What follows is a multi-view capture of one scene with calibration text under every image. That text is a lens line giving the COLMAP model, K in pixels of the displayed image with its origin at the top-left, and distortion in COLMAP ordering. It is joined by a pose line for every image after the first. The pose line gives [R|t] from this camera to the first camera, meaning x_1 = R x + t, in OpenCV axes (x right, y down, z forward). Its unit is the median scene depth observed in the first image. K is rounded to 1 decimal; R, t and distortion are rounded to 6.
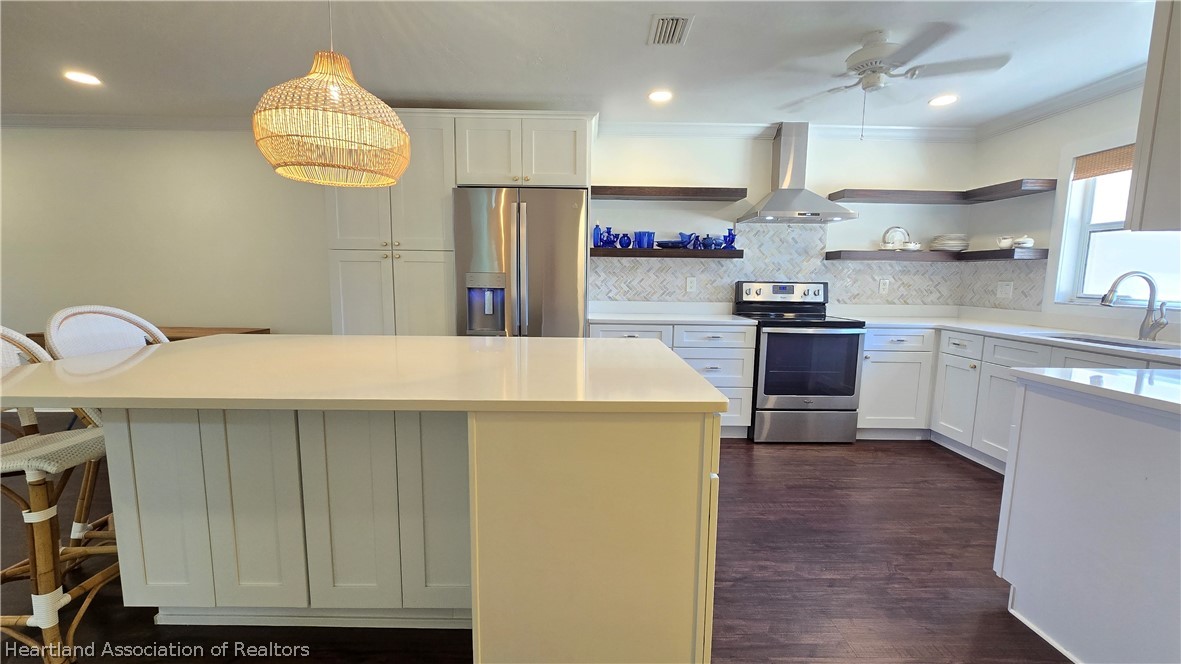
lens RADIAL K [[482.0, 0, 589.1], [0, 482.0, 335.2], [0, 0, 1]] dist [-0.005784, 0.001986]
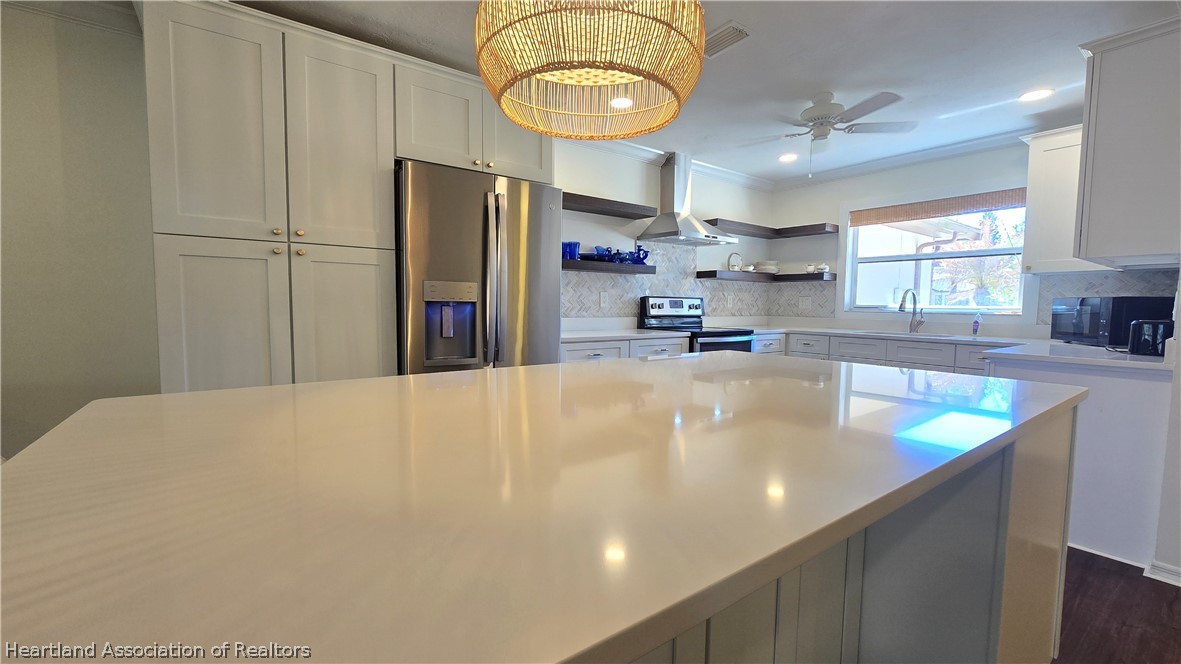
lens RADIAL K [[482.0, 0, 586.3], [0, 482.0, 335.0], [0, 0, 1]] dist [-0.005784, 0.001986]
pose [[0.813488, -0.041678, 0.580087, -0.406012], [0.069520, 0.997246, -0.025842, -0.011138], [-0.577412, 0.061350, 0.814145, 0.237455]]
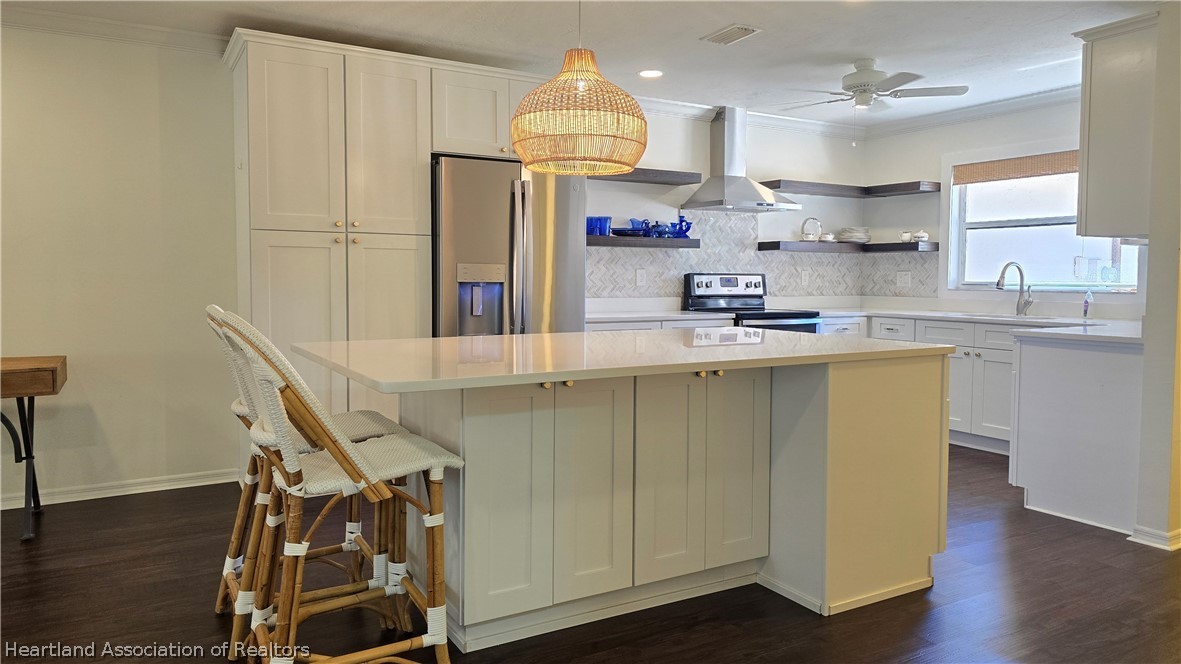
lens RADIAL K [[789.6, 0, 574.6], [0, 789.6, 313.7], [0, 0, 1]] dist [0.046605, -0.031180]
pose [[0.874852, -0.029781, 0.483473, -0.609553], [0.063644, 0.996523, -0.053780, 0.029941], [-0.480191, 0.077820, 0.873705, -0.189940]]
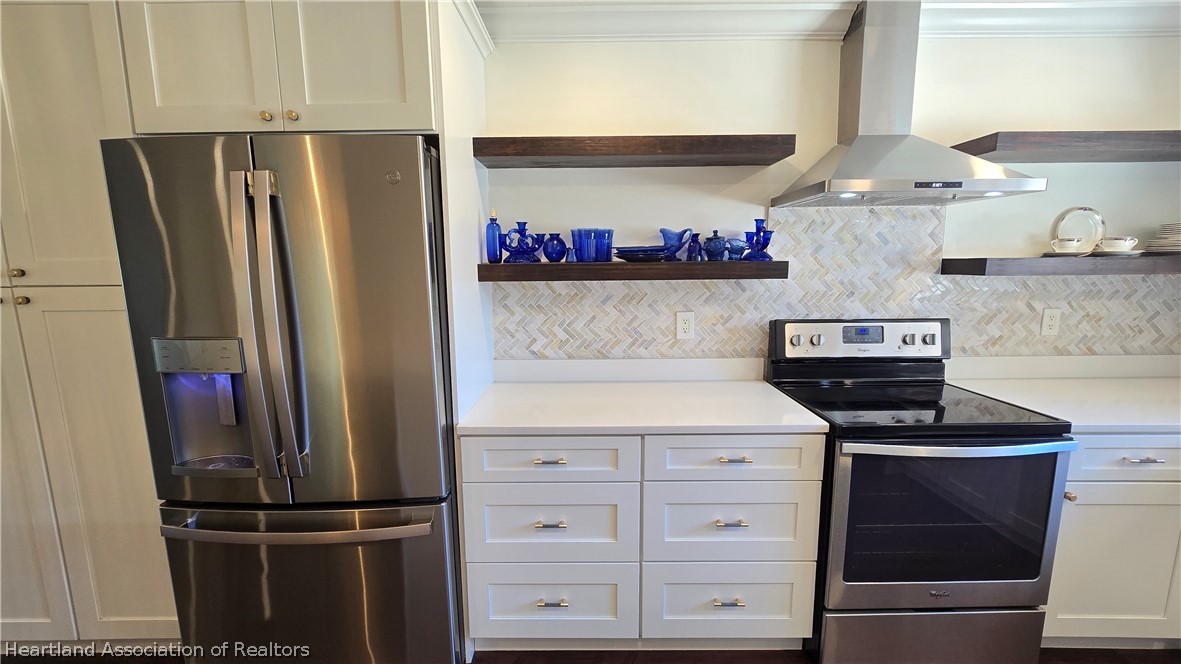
lens RADIAL K [[482.0, 0, 591.5], [0, 482.0, 335.8], [0, 0, 1]] dist [-0.005784, 0.001986]
pose [[0.999730, -0.019913, -0.011995, 0.119644], [0.020210, 0.999479, 0.025147, -0.114707], [0.011488, -0.025382, 0.999612, 0.488686]]
